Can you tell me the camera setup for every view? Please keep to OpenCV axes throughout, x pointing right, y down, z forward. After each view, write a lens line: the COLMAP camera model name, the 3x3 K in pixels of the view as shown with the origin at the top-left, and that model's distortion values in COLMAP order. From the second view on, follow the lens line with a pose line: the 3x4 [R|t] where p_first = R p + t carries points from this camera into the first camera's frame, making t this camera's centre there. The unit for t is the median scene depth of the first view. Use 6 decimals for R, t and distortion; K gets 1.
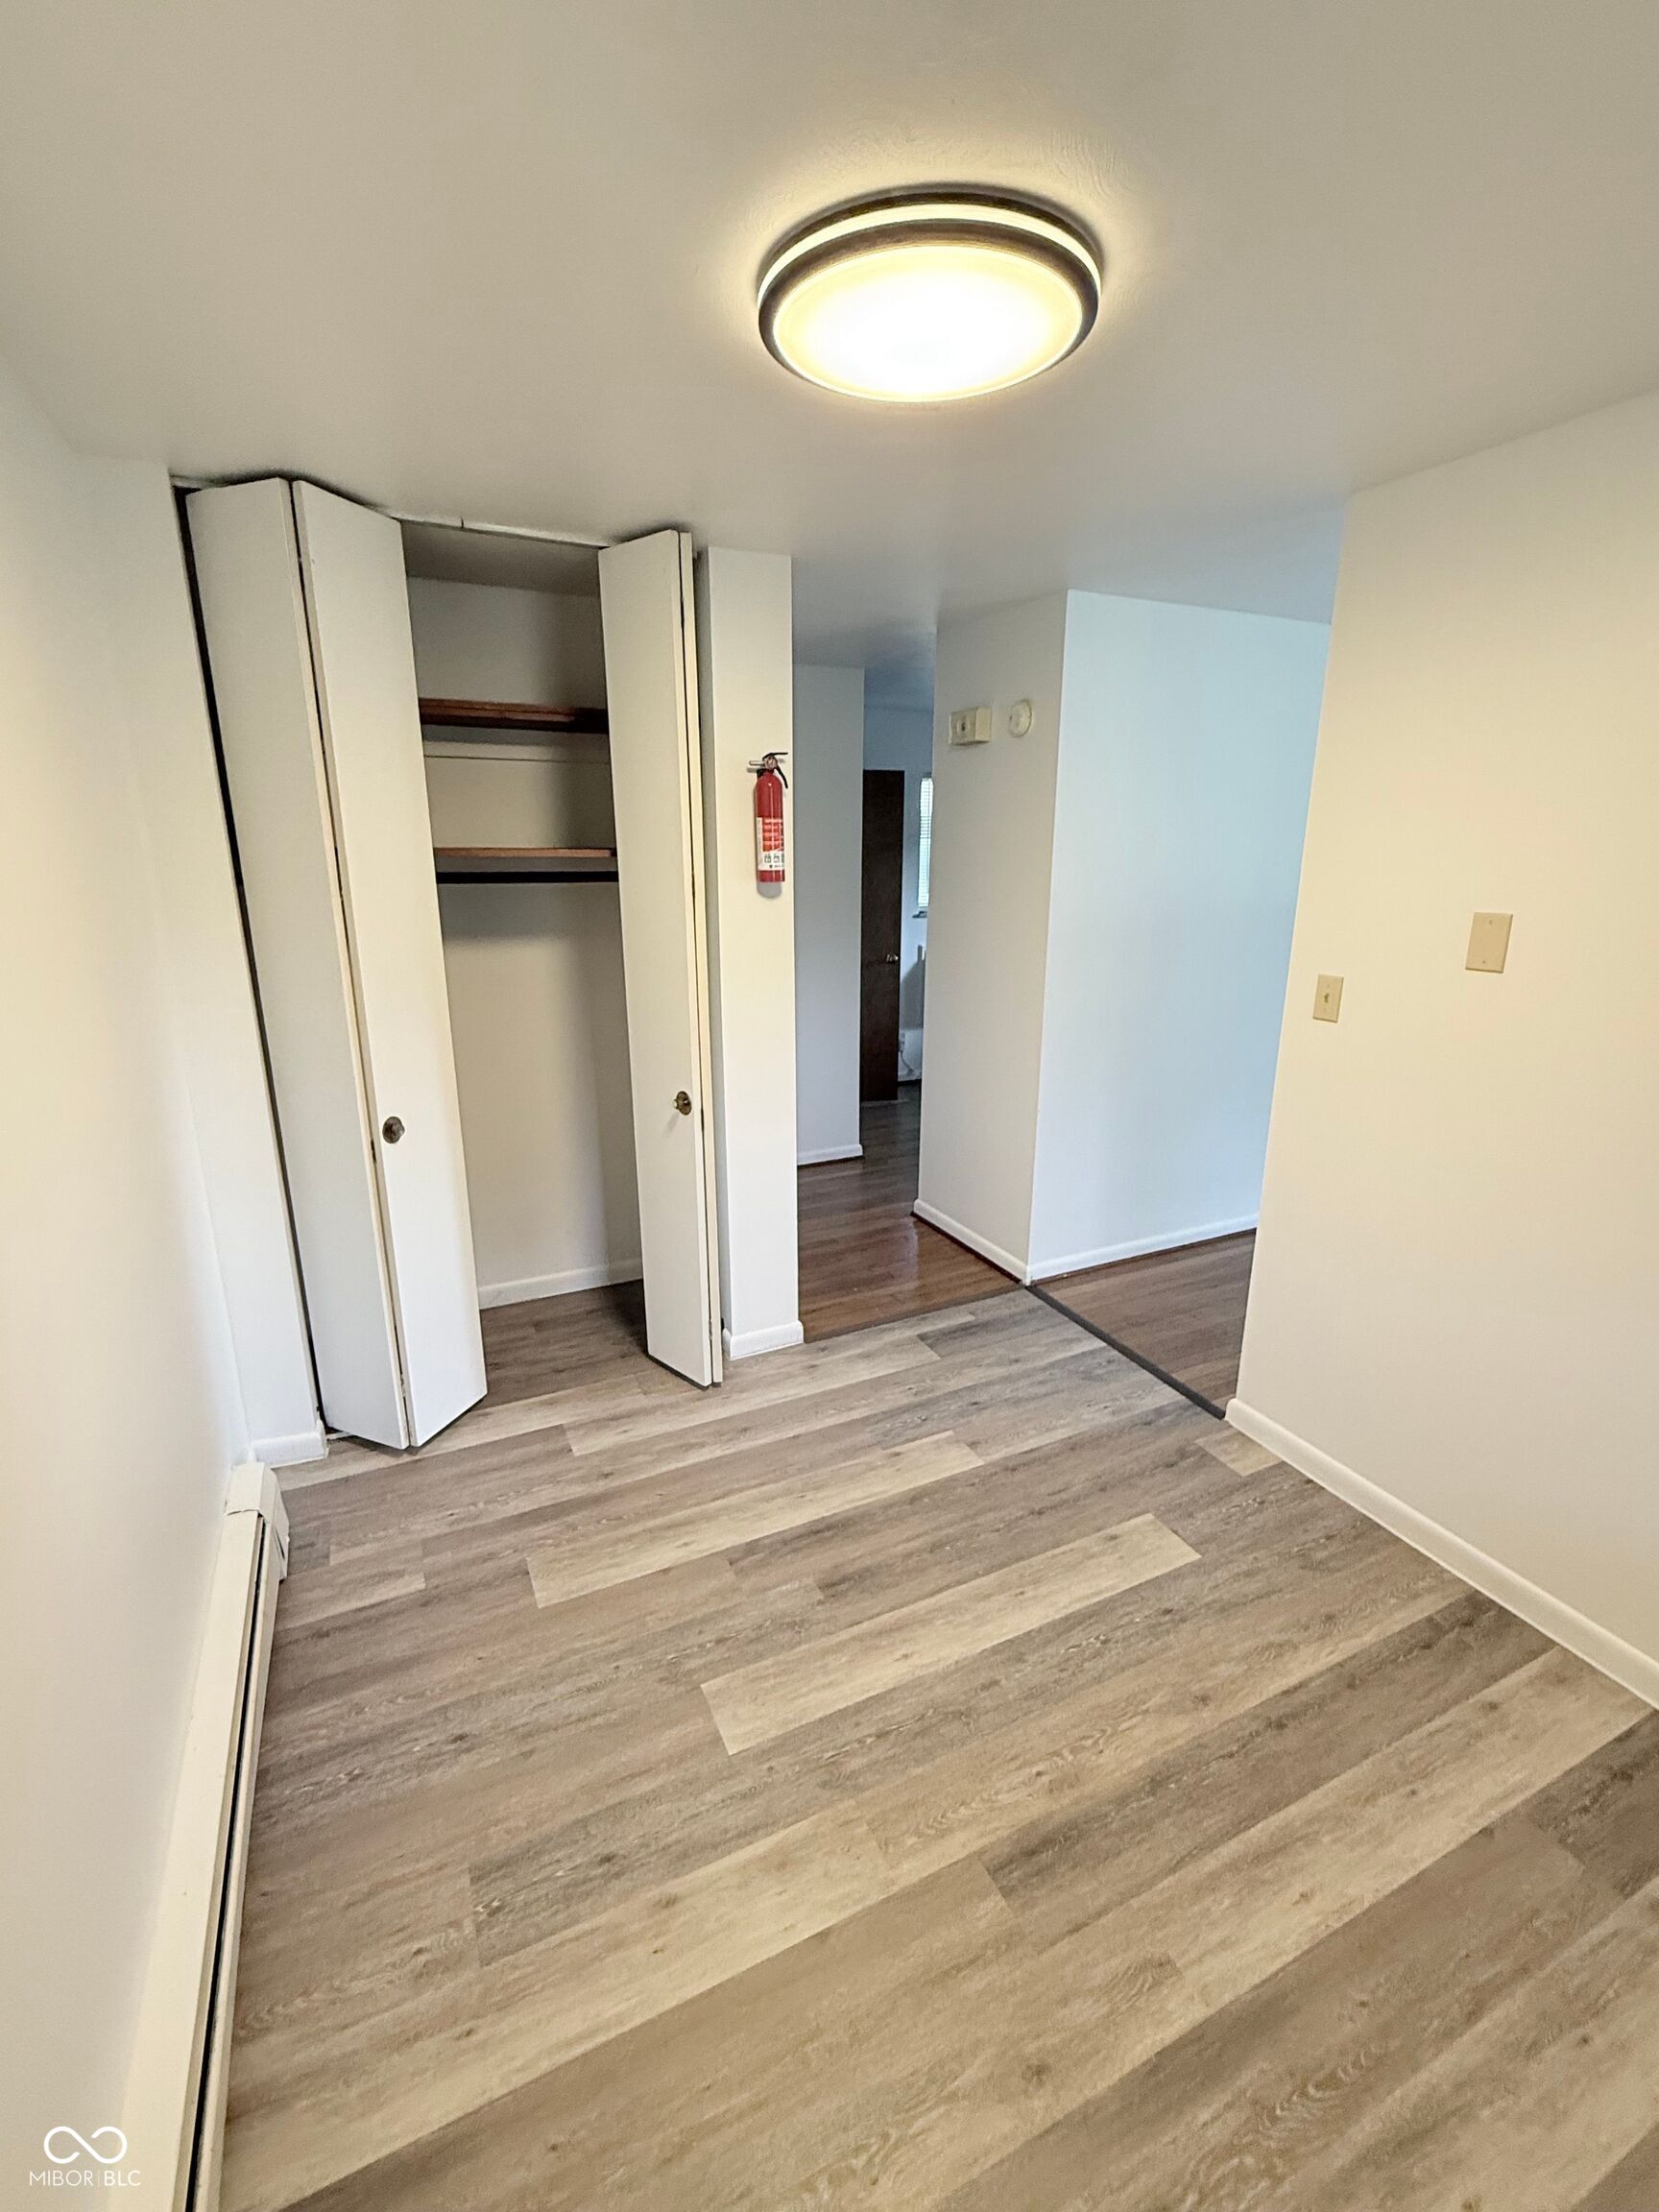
lens RADIAL K [[968.9, 0, 829.0], [0, 968.9, 1106.4], [0, 0, 1]] dist [0.002273, -0.000430]
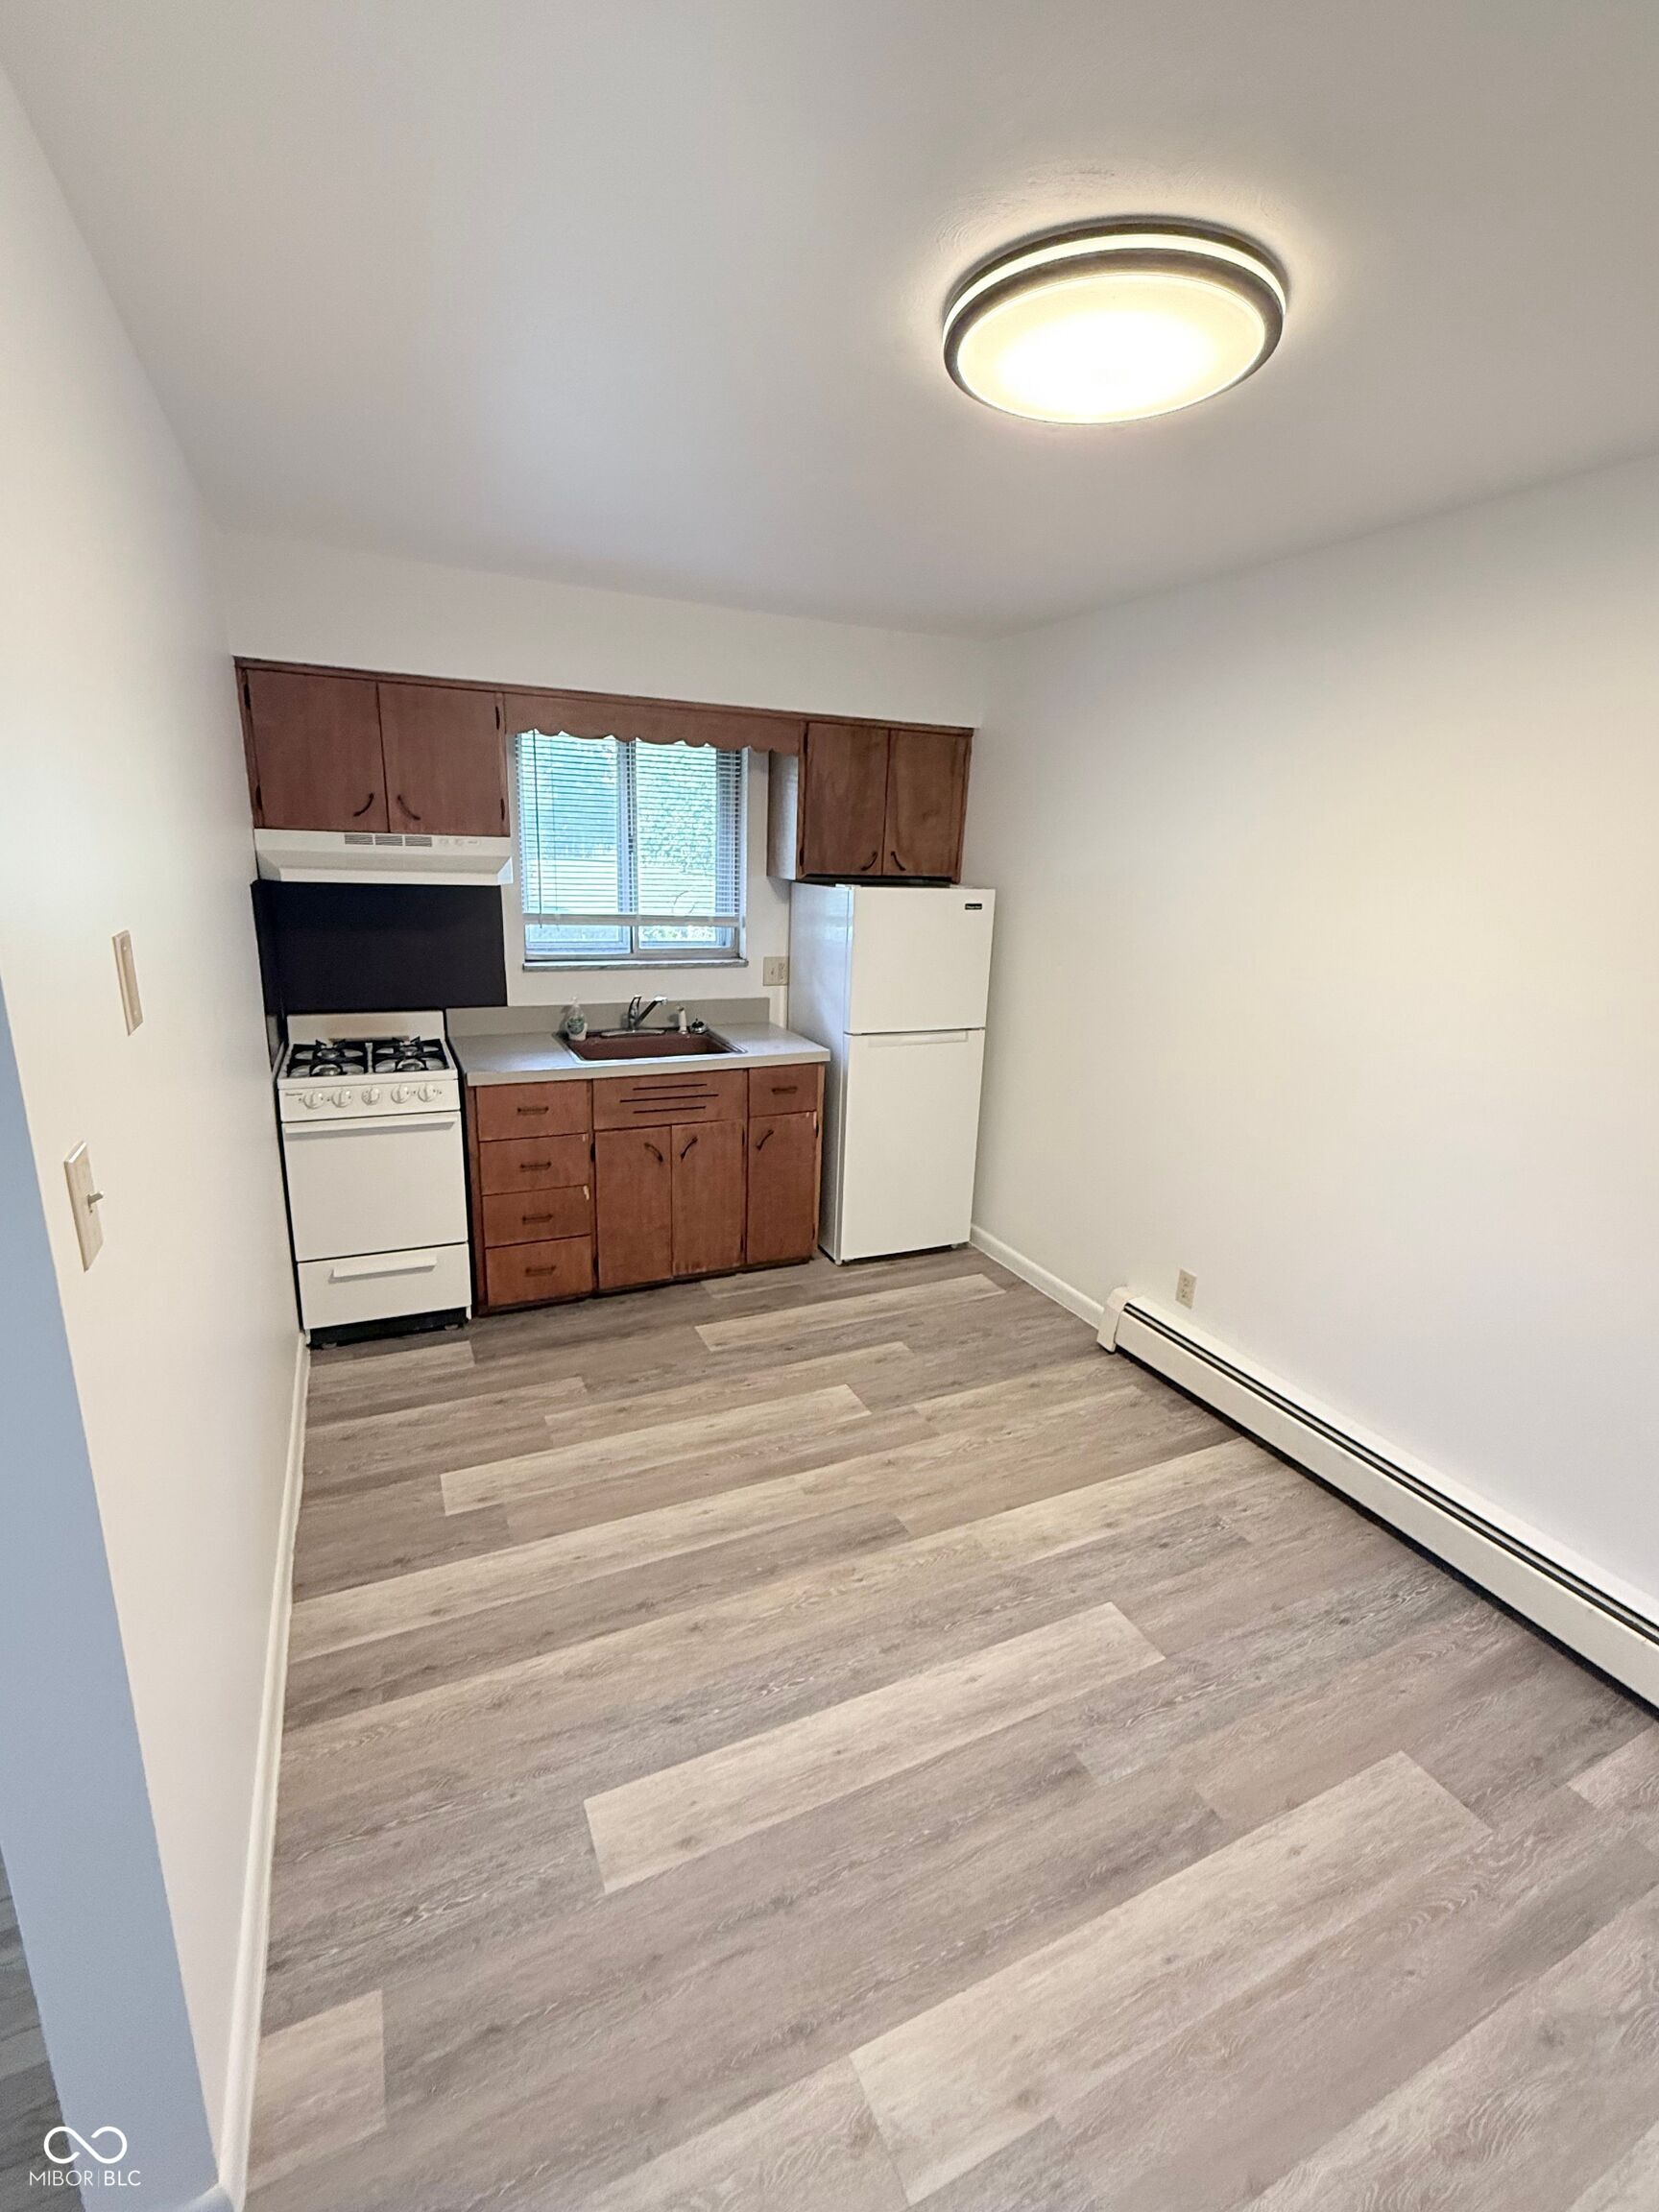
lens RADIAL K [[968.9, 0, 822.1], [0, 968.9, 1113.6], [0, 0, 1]] dist [0.002273, -0.000430]
pose [[-0.999229, -0.039176, -0.002486, 0.253729], [-0.034832, 0.855651, 0.516380, -0.419214], [-0.018103, 0.516068, -0.856356, 1.533490]]
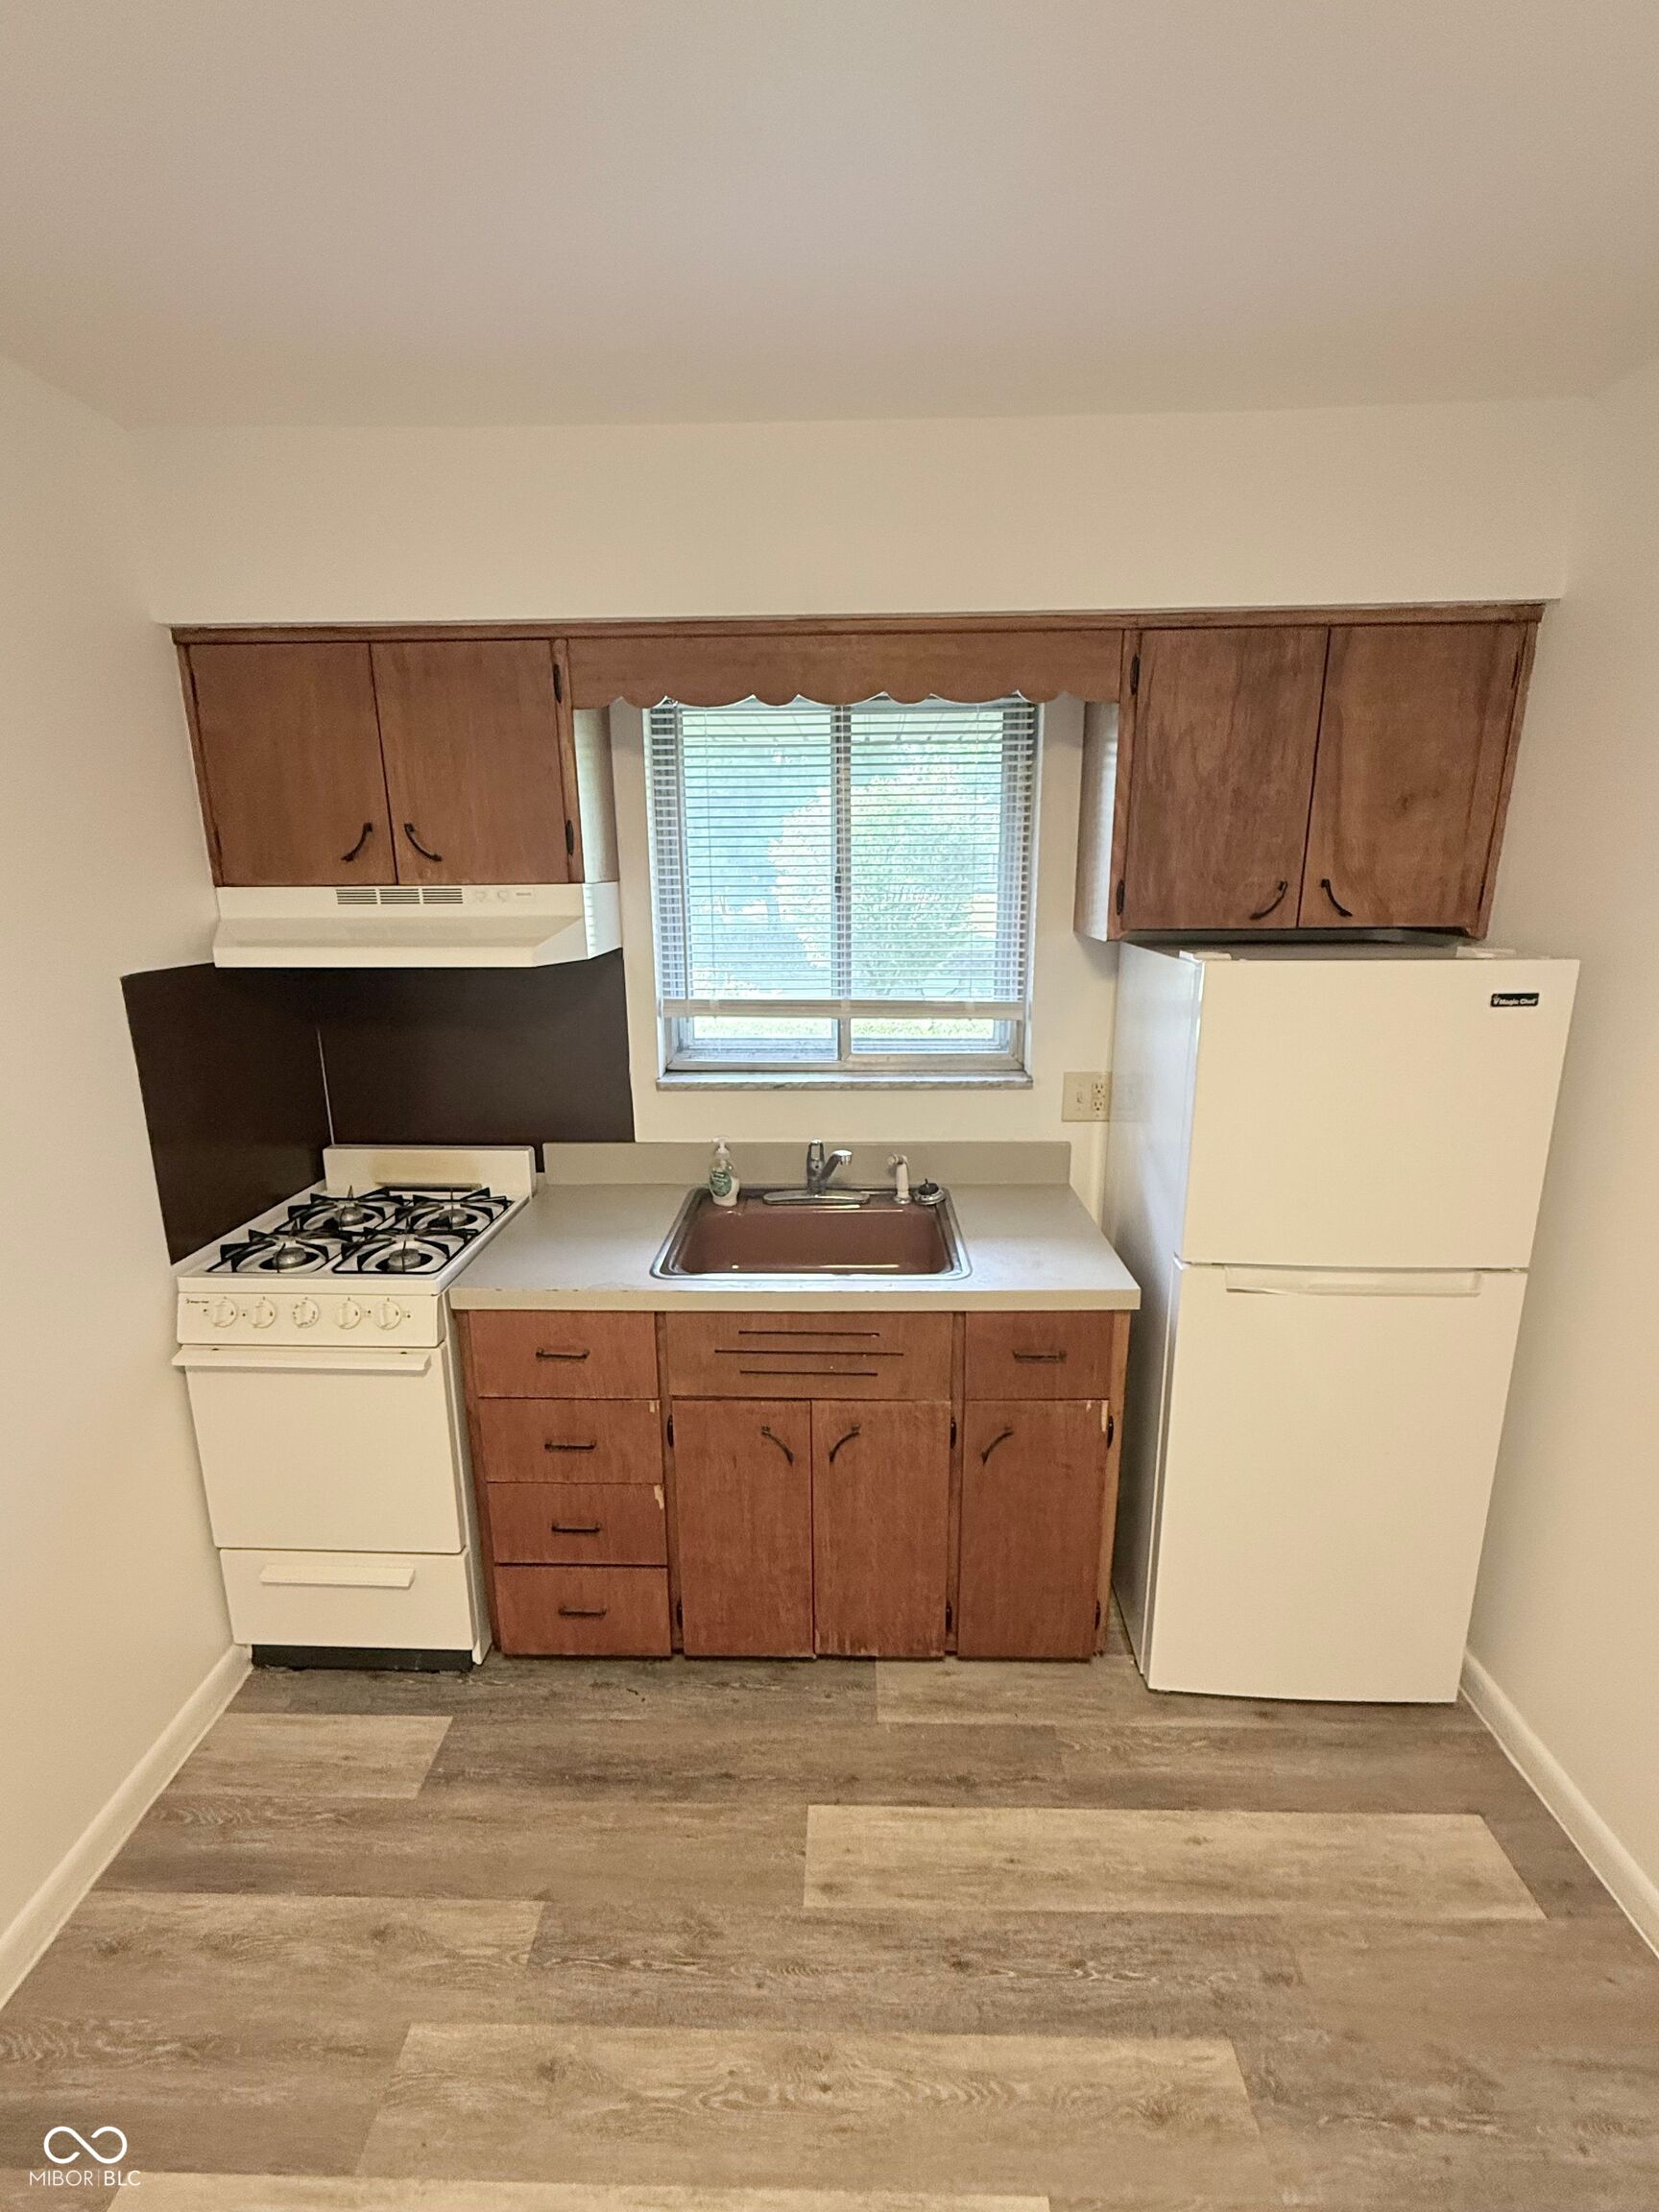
lens RADIAL K [[968.9, 0, 829.4], [0, 968.9, 1114.8], [0, 0, 1]] dist [0.002273, -0.000430]
pose [[-0.893434, -0.105404, 0.436653, 0.128606], [0.125205, 0.875121, 0.467426, -0.186225], [-0.431393, 0.472286, -0.768665, 0.690352]]
